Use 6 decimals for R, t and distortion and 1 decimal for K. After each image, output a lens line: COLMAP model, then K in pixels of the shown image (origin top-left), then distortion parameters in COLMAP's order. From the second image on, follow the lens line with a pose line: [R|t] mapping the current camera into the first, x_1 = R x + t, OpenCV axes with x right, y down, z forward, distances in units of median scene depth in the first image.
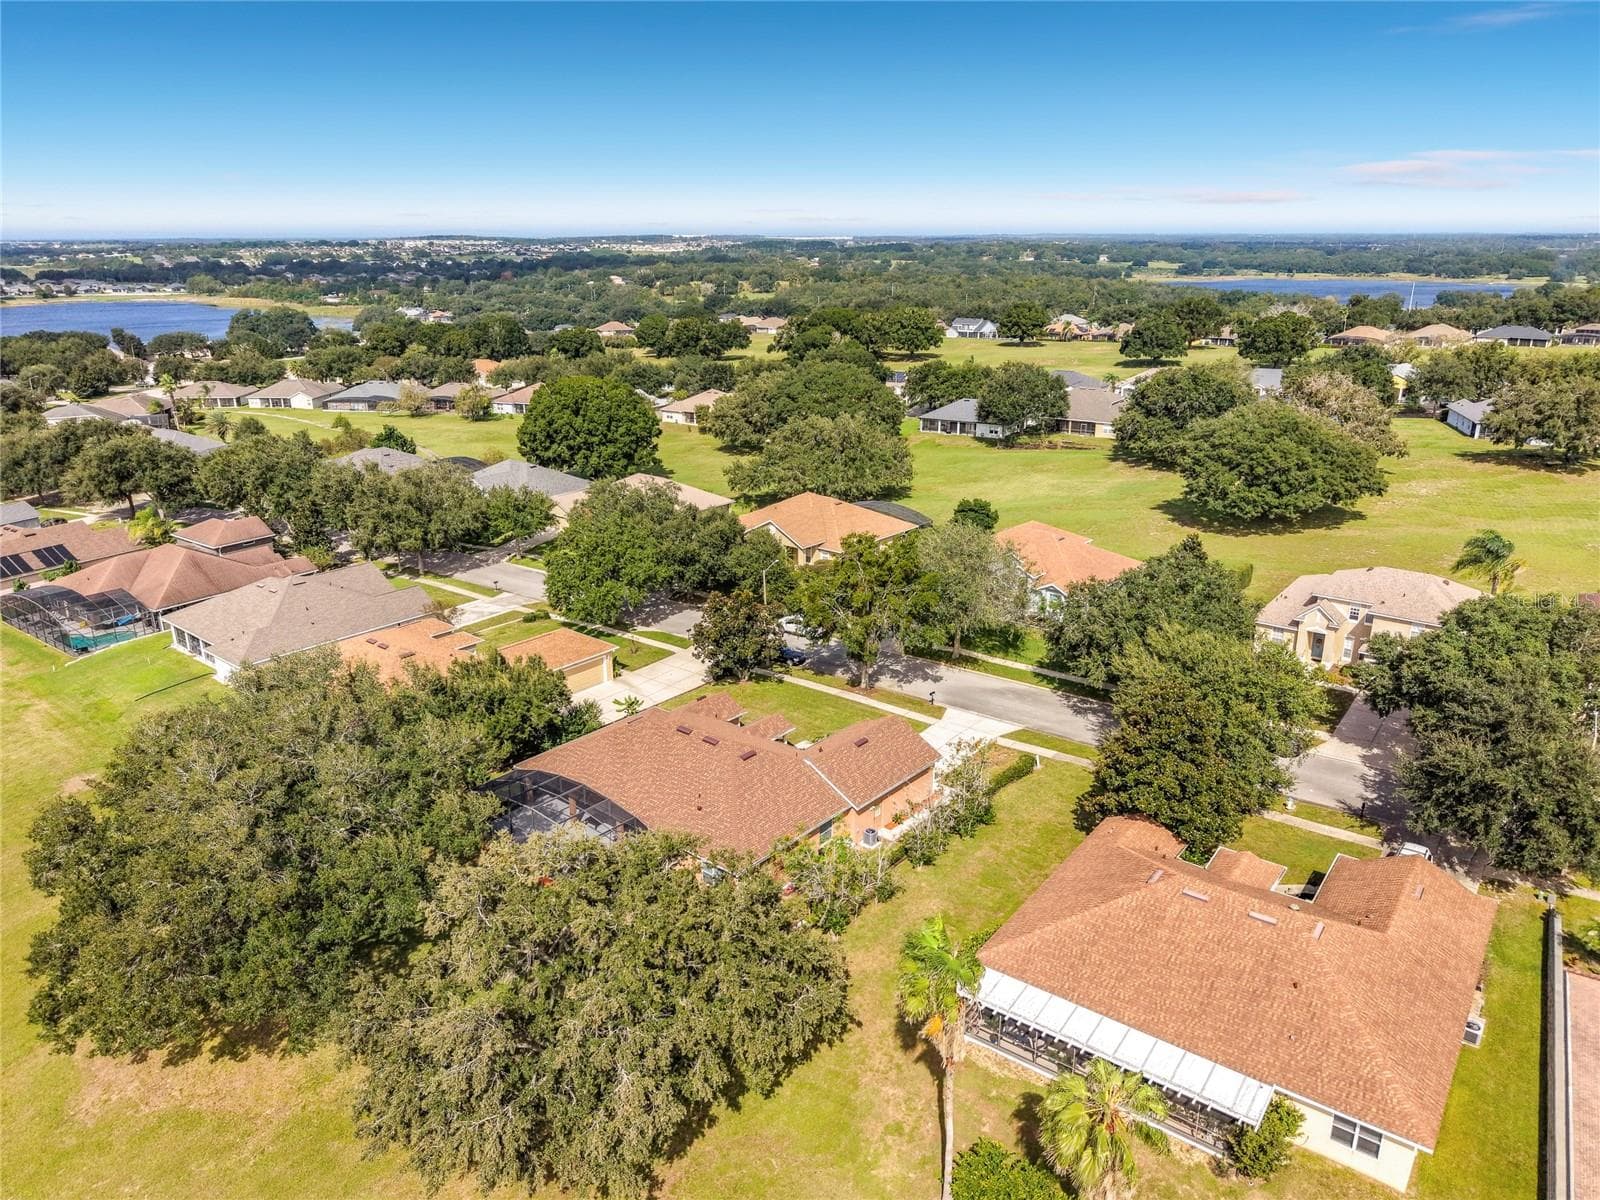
lens RADIAL K [[1100.9, 0, 792.6], [0, 1100.9, 629.3], [0, 0, 1]] dist [0.019627, -0.034079]
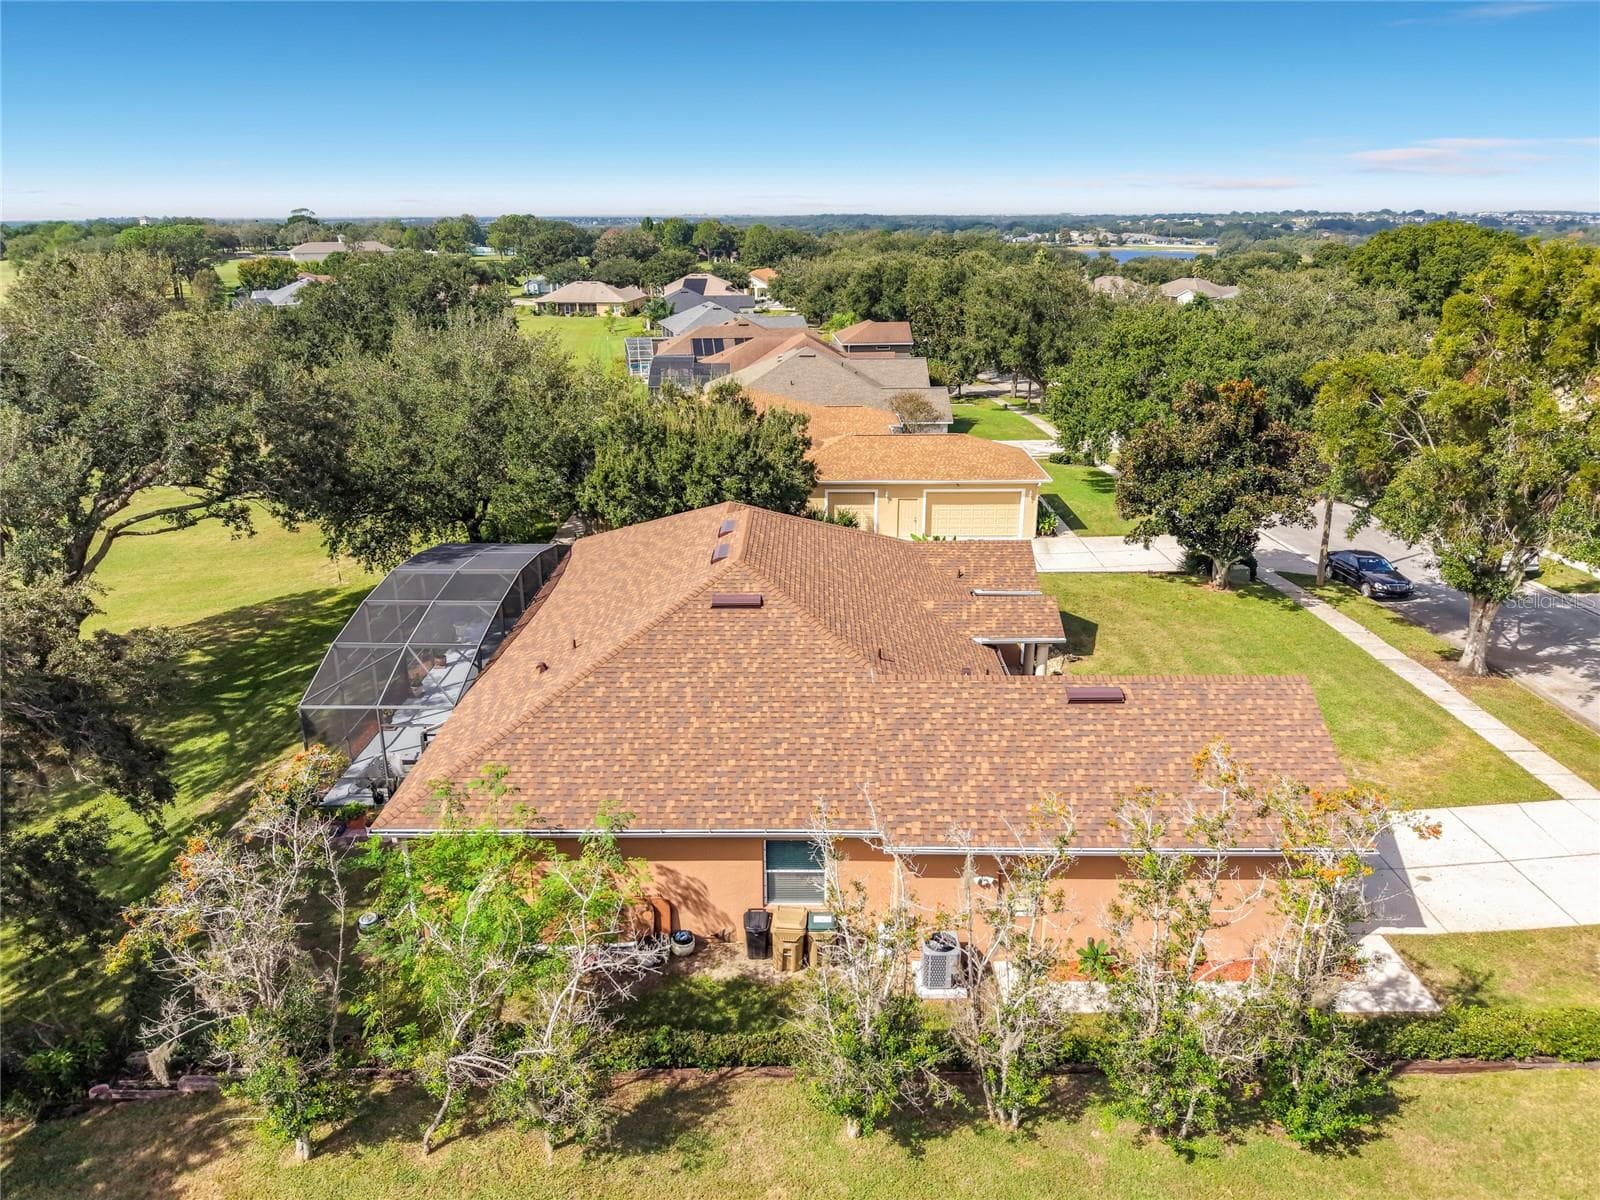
lens RADIAL K [[1100.9, 0, 795.9], [0, 1100.9, 569.9], [0, 0, 1]] dist [0.019627, -0.034079]
pose [[0.638115, 0.235093, -0.733172, 0.126524], [-0.262588, 0.961603, 0.079797, 0.034117], [0.723780, 0.141603, 0.675345, 0.377768]]
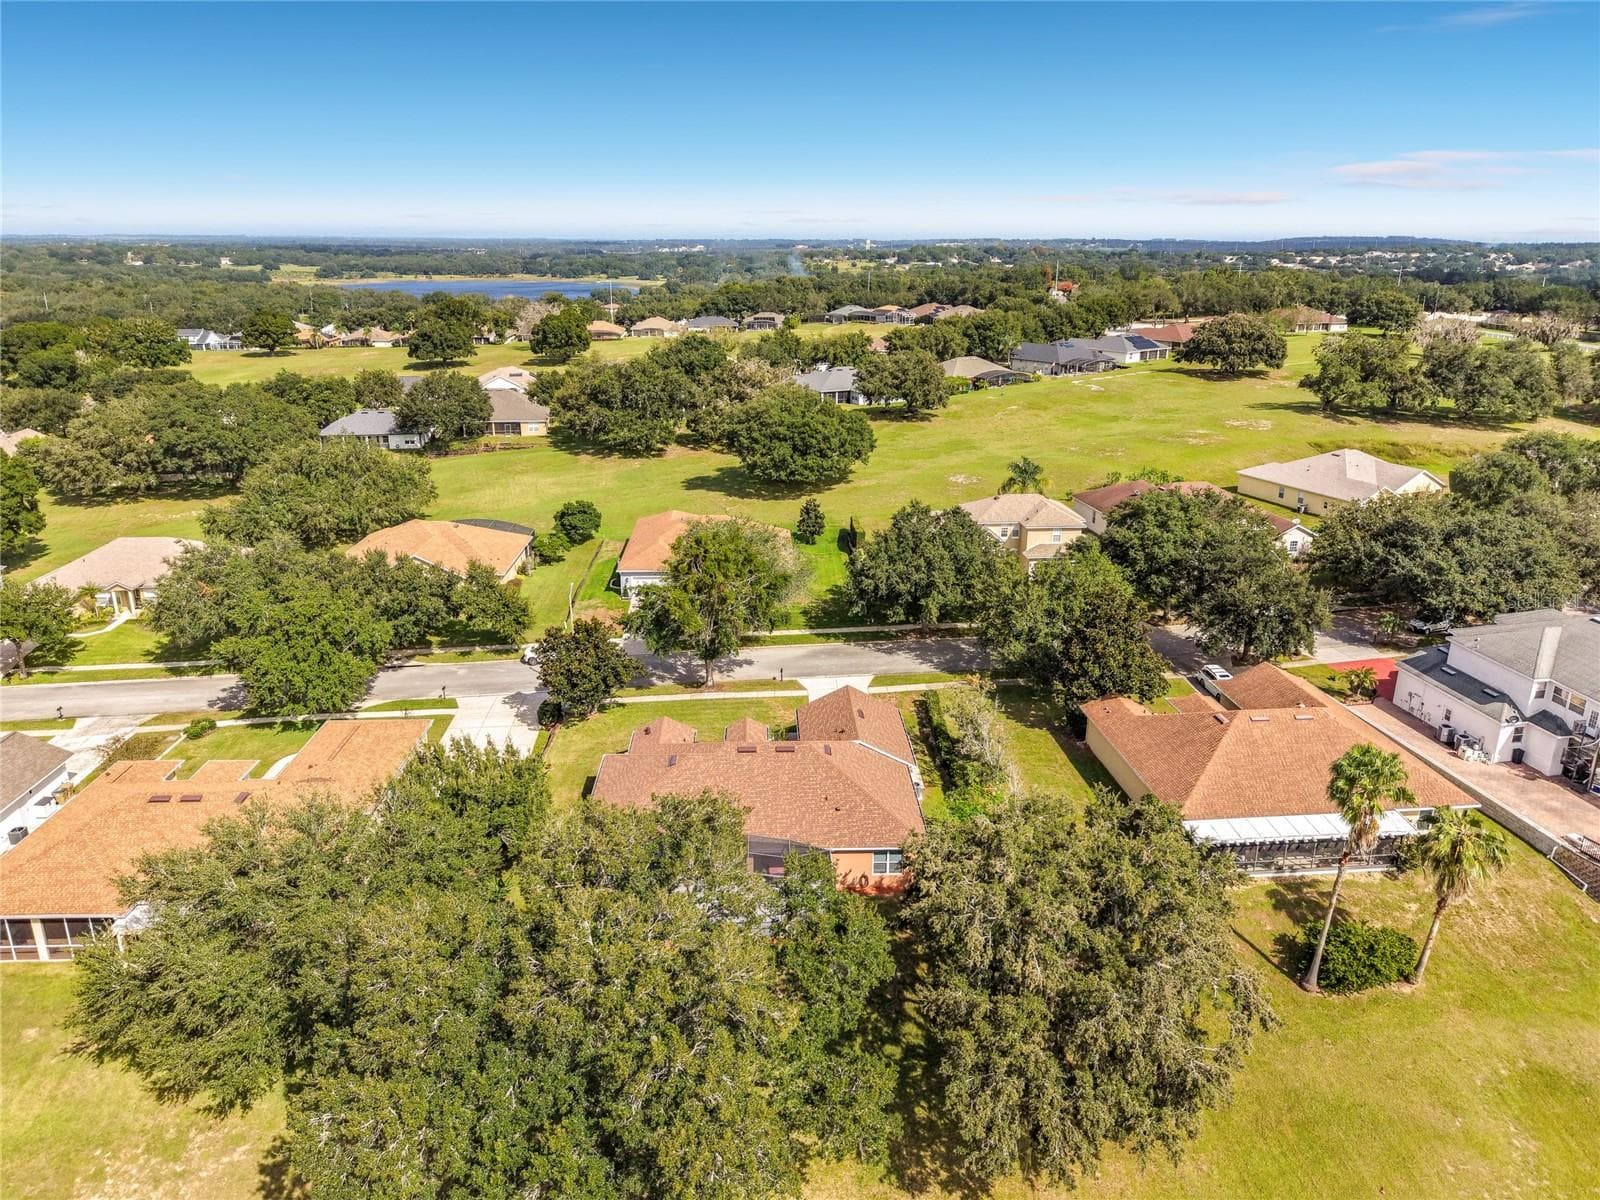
lens RADIAL K [[1100.9, 0, 803.8], [0, 1100.9, 595.8], [0, 0, 1]] dist [0.019627, -0.034079]
pose [[0.715697, -0.202219, 0.668494, -0.352478], [0.222161, 0.973366, 0.056595, -0.043102], [-0.662134, 0.108008, 0.741561, 0.126422]]
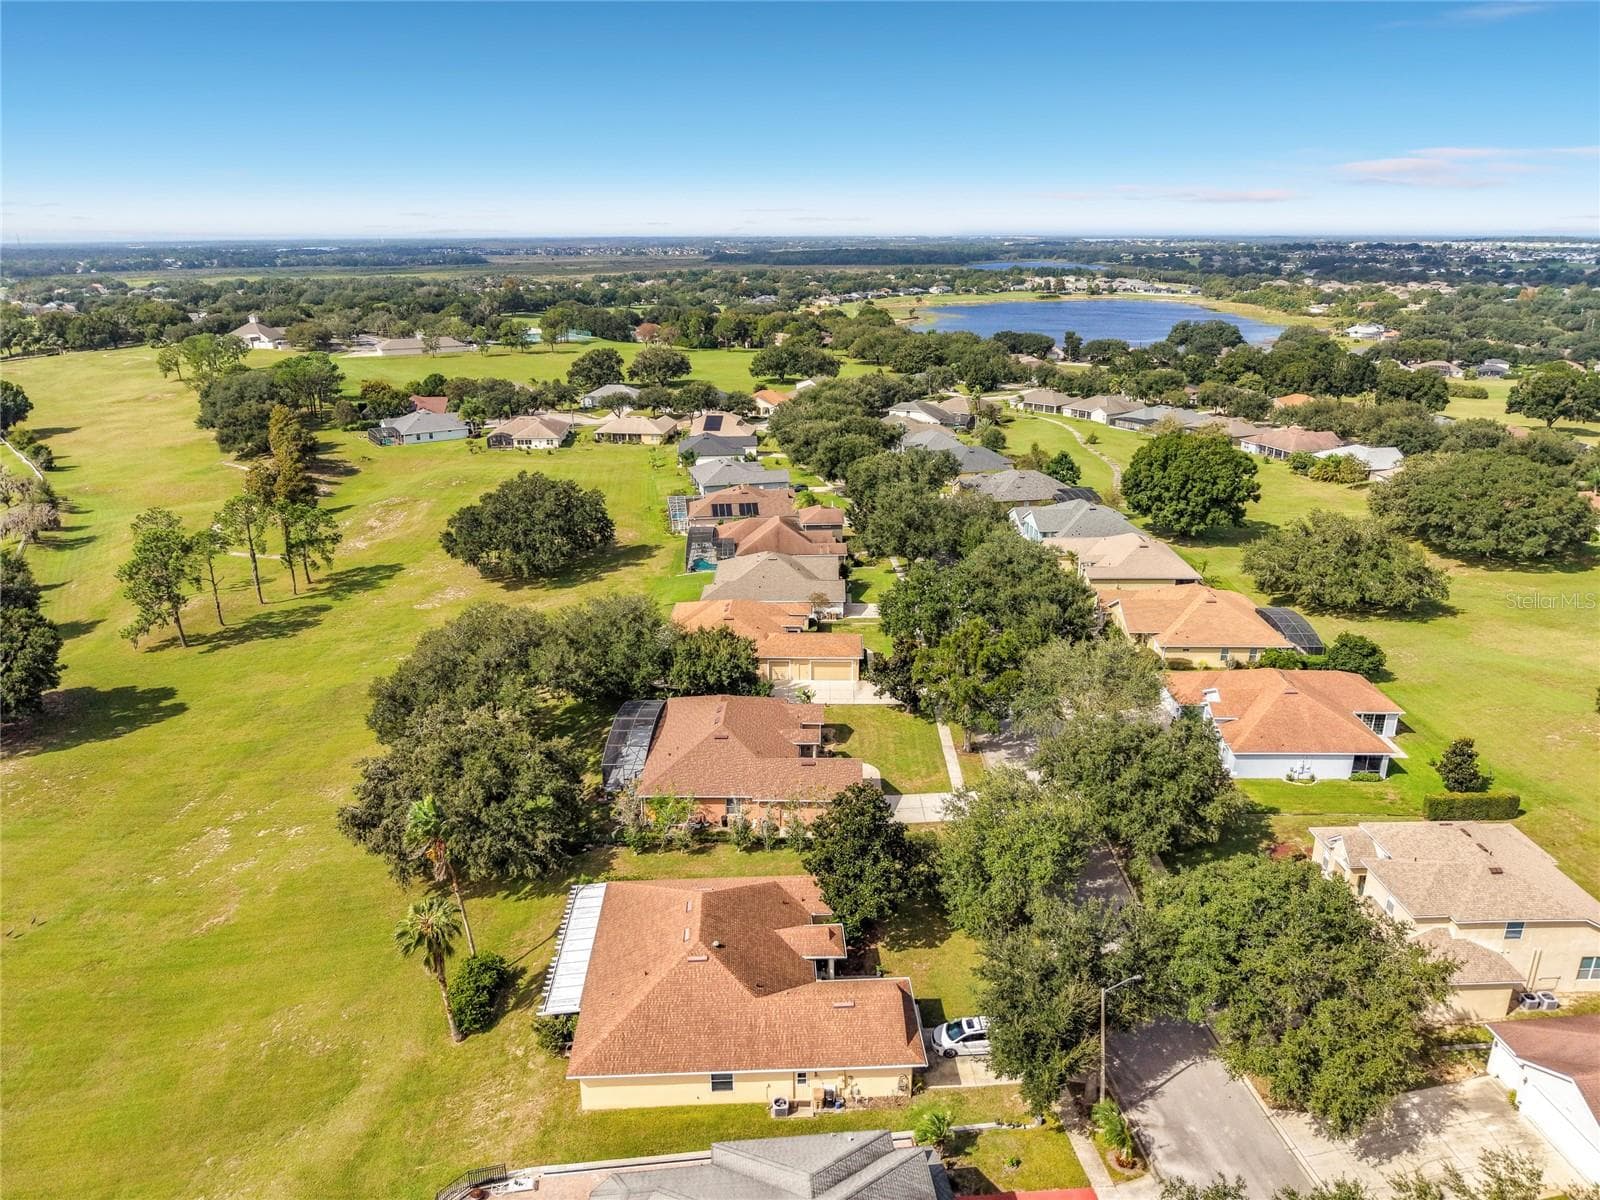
lens RADIAL K [[1100.9, 0, 792.9], [0, 1100.9, 587.4], [0, 0, 1]] dist [0.019627, -0.034079]
pose [[0.621260, 0.238858, -0.746313, 0.519546], [-0.258753, 0.961520, 0.092339, -0.114342], [0.739650, 0.135745, 0.659159, 0.051206]]
